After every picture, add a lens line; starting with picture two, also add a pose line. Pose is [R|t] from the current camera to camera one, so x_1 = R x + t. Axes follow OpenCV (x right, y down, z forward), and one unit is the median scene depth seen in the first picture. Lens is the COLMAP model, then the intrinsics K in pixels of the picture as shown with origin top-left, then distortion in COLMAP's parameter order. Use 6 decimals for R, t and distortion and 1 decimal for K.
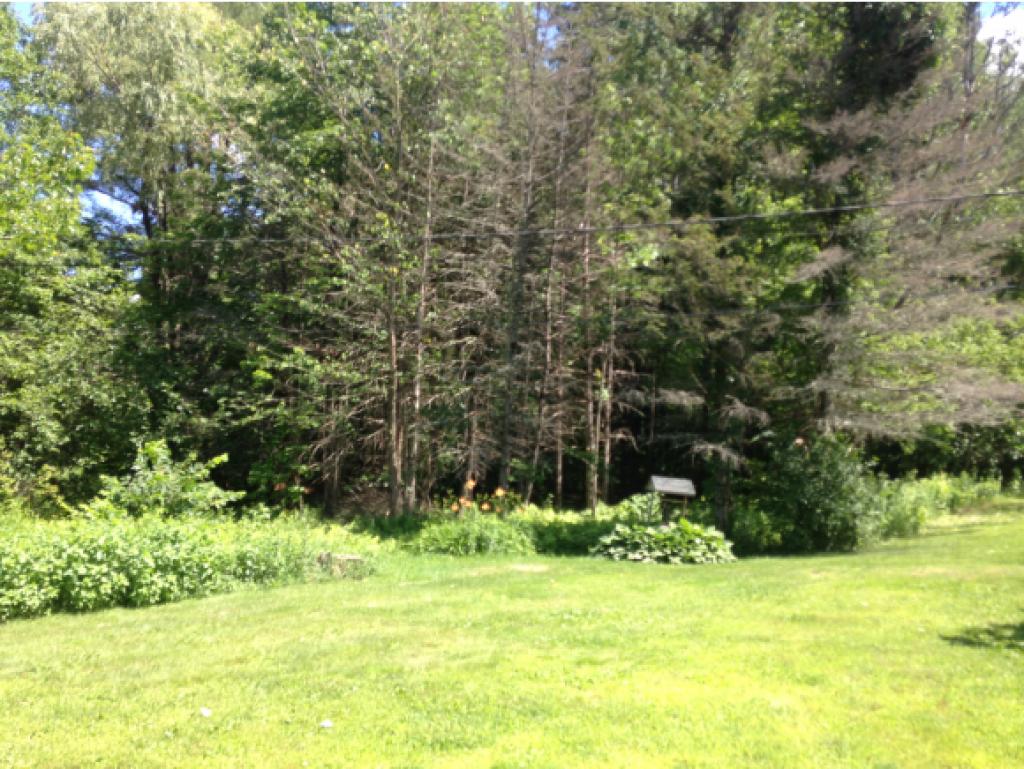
lens RADIAL K [[971.3, 0, 512.0], [0, 971.3, 384.5], [0, 0, 1]] dist [0.098518, 0.008002]
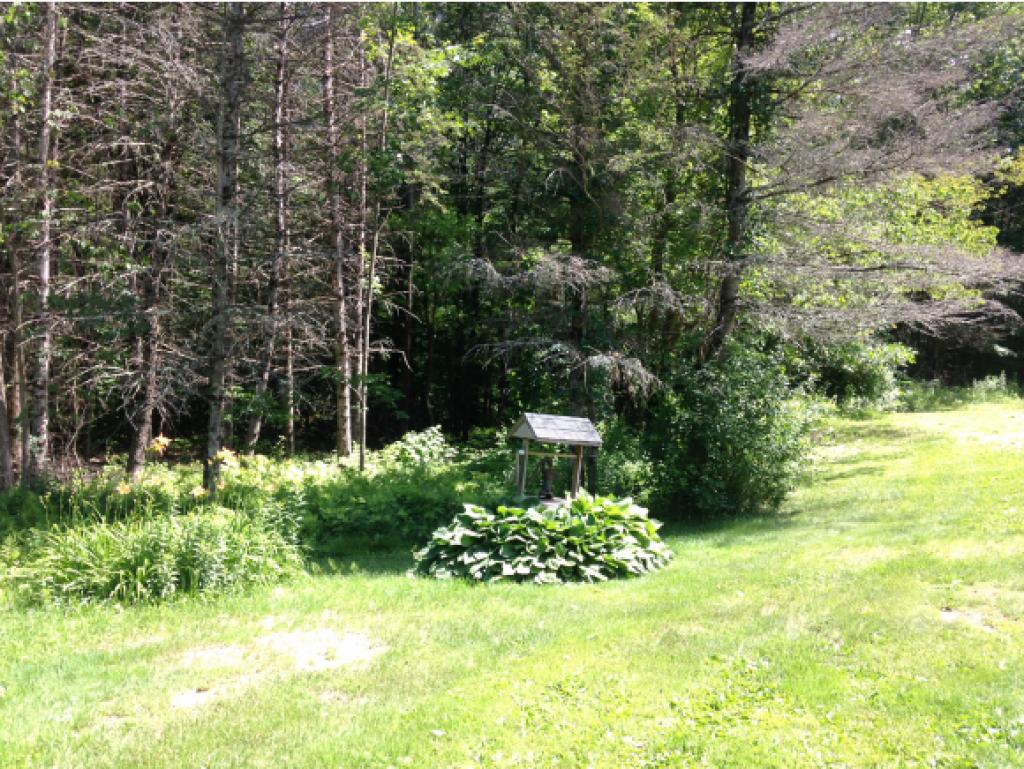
lens RADIAL K [[979.8, 0, 593.3], [0, 979.8, 401.9], [0, 0, 1]] dist [0.120421, -0.181388]
pose [[0.926913, -0.021299, 0.374671, -0.029416], [-0.015834, 0.995279, 0.095751, 0.035206], [-0.374941, -0.094685, 0.922201, 0.495307]]
